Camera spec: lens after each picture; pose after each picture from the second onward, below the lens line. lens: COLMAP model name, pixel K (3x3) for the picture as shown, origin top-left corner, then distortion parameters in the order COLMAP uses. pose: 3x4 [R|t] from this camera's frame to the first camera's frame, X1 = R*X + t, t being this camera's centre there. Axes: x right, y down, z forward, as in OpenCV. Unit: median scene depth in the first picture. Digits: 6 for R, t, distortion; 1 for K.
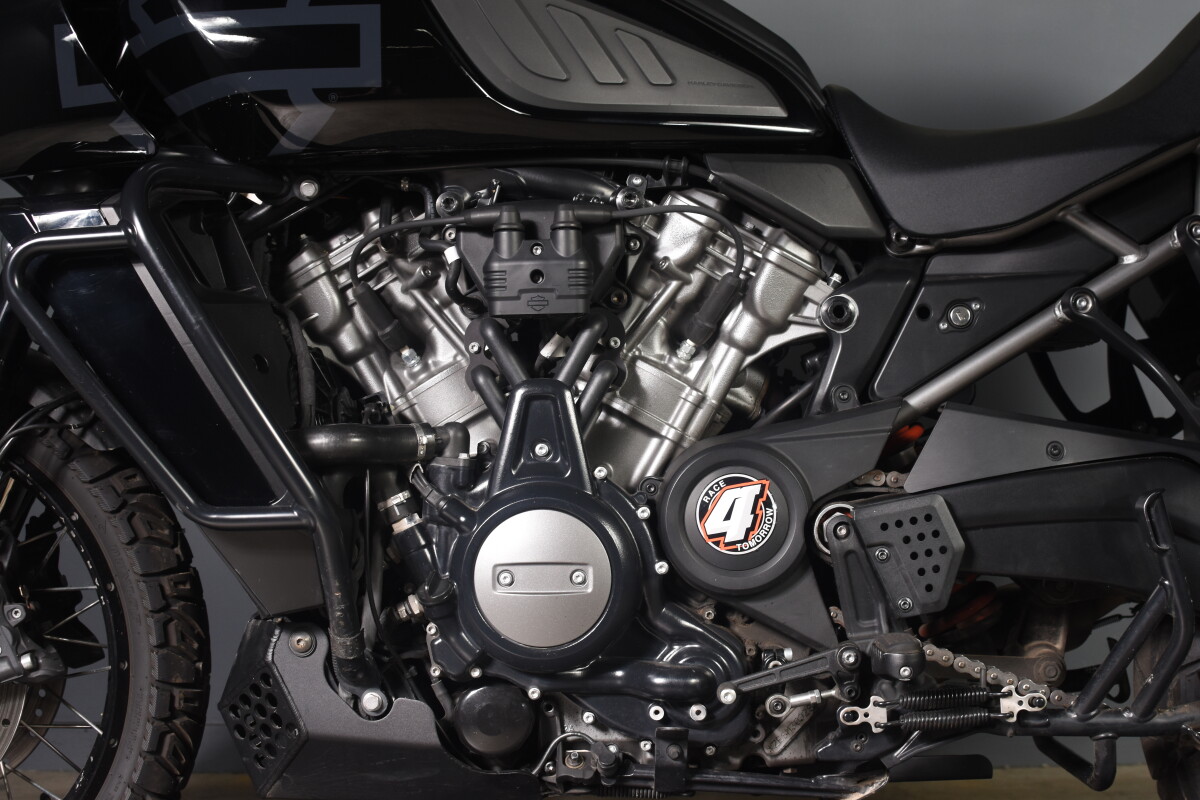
lens RADIAL K [[1828.9, 0, 600.0], [0, 1828.9, 400.0], [0, 0, 1]] dist [-0.188814, 0.094833]
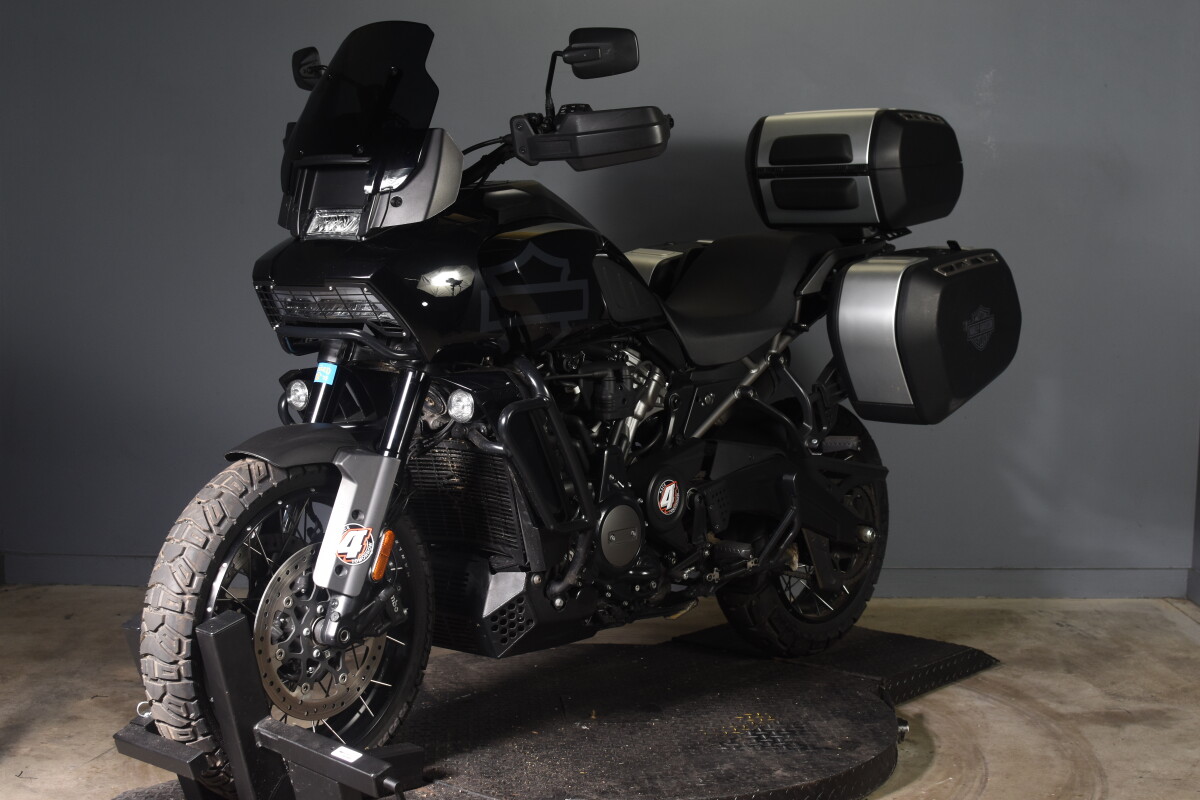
lens RADIAL K [[1828.9, 0, 600.0], [0, 1828.9, 400.0], [0, 0, 1]] dist [-0.188814, 0.094833]
pose [[0.637882, -0.068172, 0.767111, -1.680667], [-0.034089, 0.992599, 0.116557, -0.313568], [-0.769380, -0.100500, 0.630837, -0.352521]]
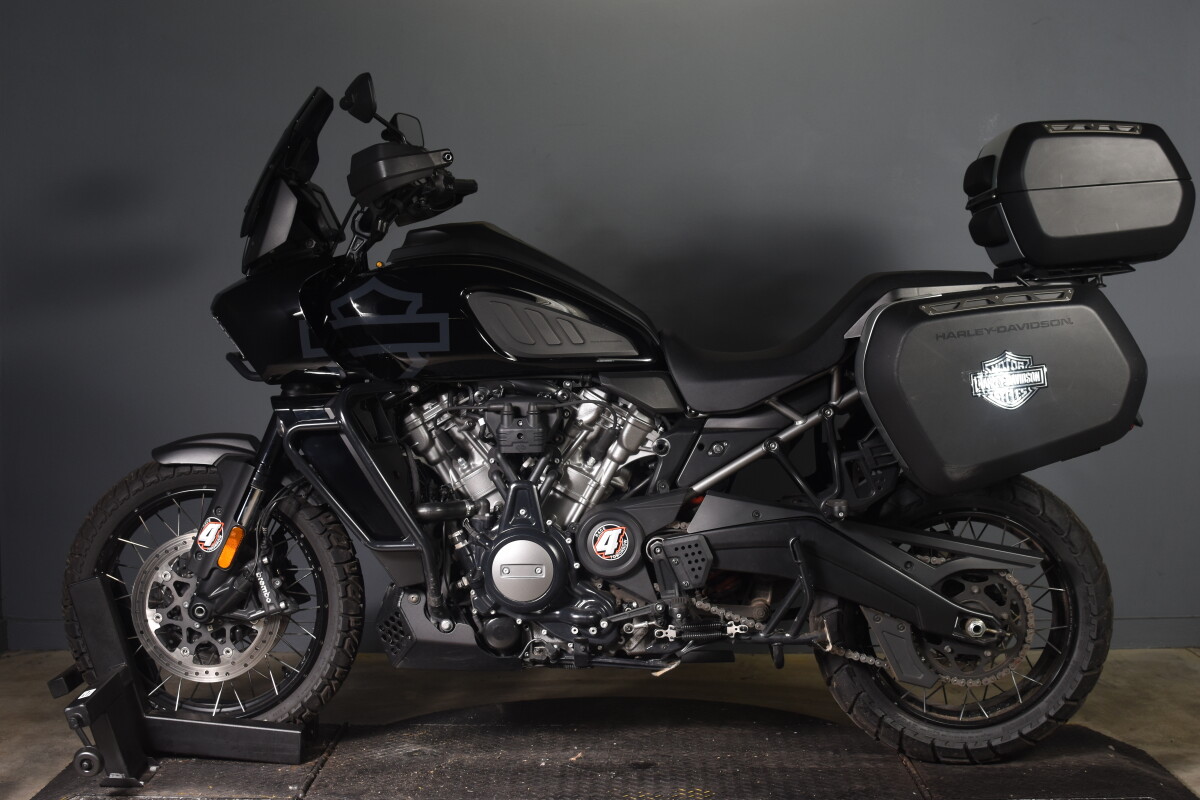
lens RADIAL K [[1828.9, 0, 600.0], [0, 1828.9, 400.0], [0, 0, 1]] dist [-0.188814, 0.094833]
pose [[0.999913, 0.004815, -0.012309, 0.086490], [-0.003934, 0.997494, 0.070642, -0.259363], [0.012619, -0.070587, 0.997426, -1.168046]]
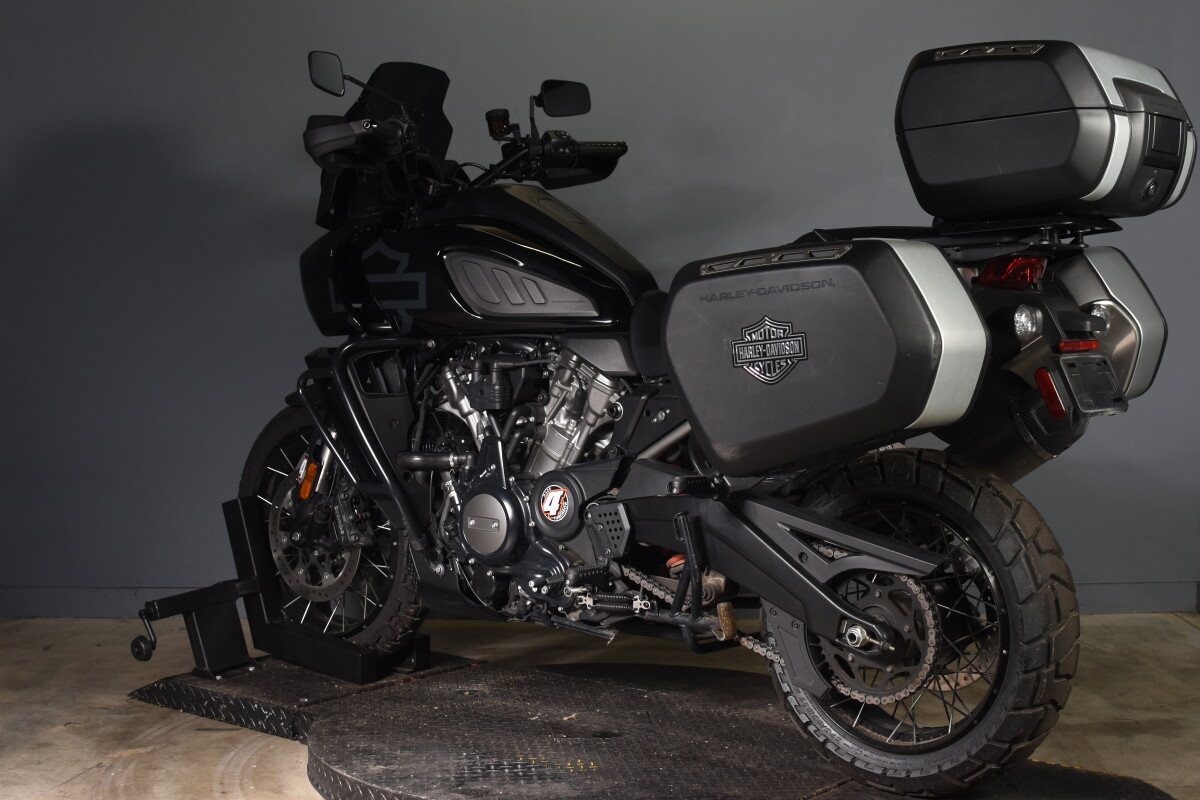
lens RADIAL K [[1828.9, 0, 600.0], [0, 1828.9, 400.0], [0, 0, 1]] dist [-0.188814, 0.094833]
pose [[0.778183, 0.053032, -0.625795, 1.456181], [0.002305, 0.996181, 0.087286, -0.247963], [0.628033, -0.069367, 0.775089, -0.651384]]
